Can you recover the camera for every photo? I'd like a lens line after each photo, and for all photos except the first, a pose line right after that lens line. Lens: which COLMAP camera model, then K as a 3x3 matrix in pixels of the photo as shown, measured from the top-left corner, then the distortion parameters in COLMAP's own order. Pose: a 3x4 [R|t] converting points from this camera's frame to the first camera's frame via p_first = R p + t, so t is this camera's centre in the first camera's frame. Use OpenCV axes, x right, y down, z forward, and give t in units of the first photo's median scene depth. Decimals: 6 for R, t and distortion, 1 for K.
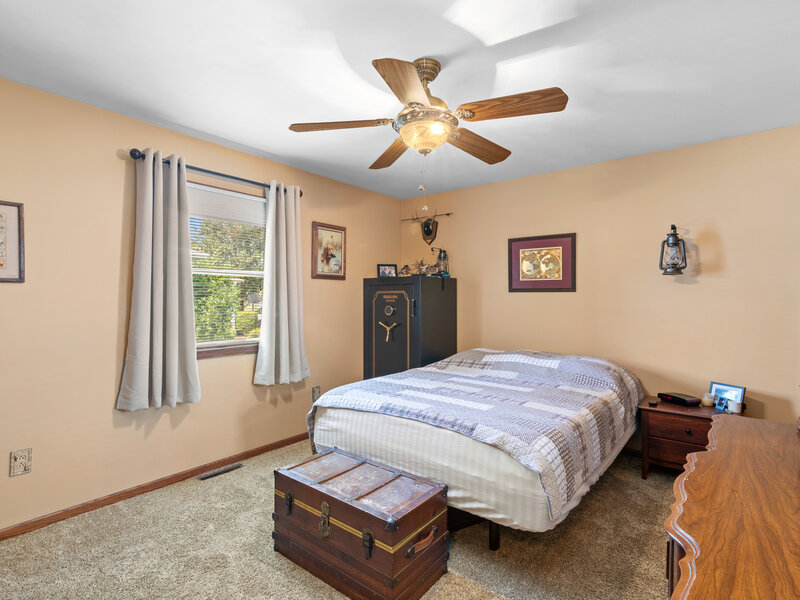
lens RADIAL K [[410.5, 0, 396.7], [0, 410.5, 305.0], [0, 0, 1]] dist [0.005323, 0.000636]
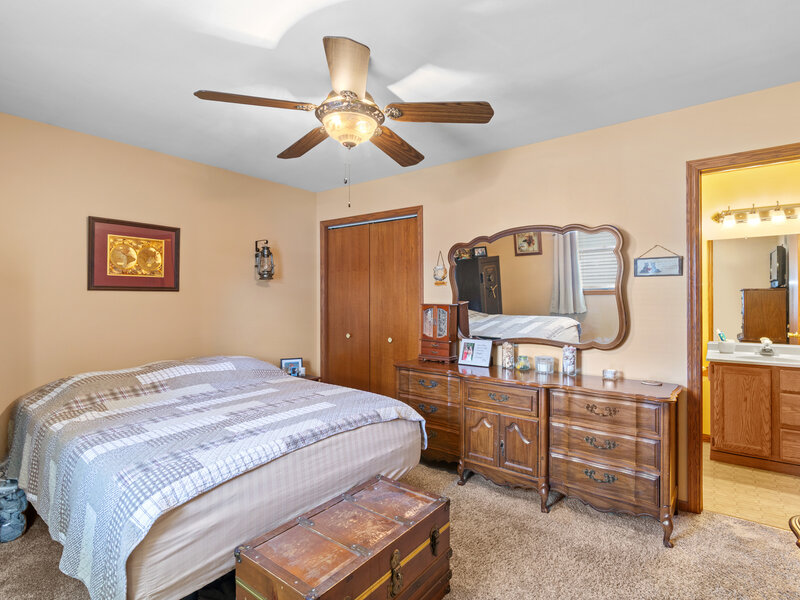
lens RADIAL K [[410.5, 0, 396.7], [0, 410.5, 305.0], [0, 0, 1]] dist [0.005323, 0.000636]
pose [[-0.016027, -0.019650, 0.999678, -0.756632], [0.016778, 0.999661, 0.019919, -0.017111], [-0.999731, 0.017091, -0.015692, 0.777420]]
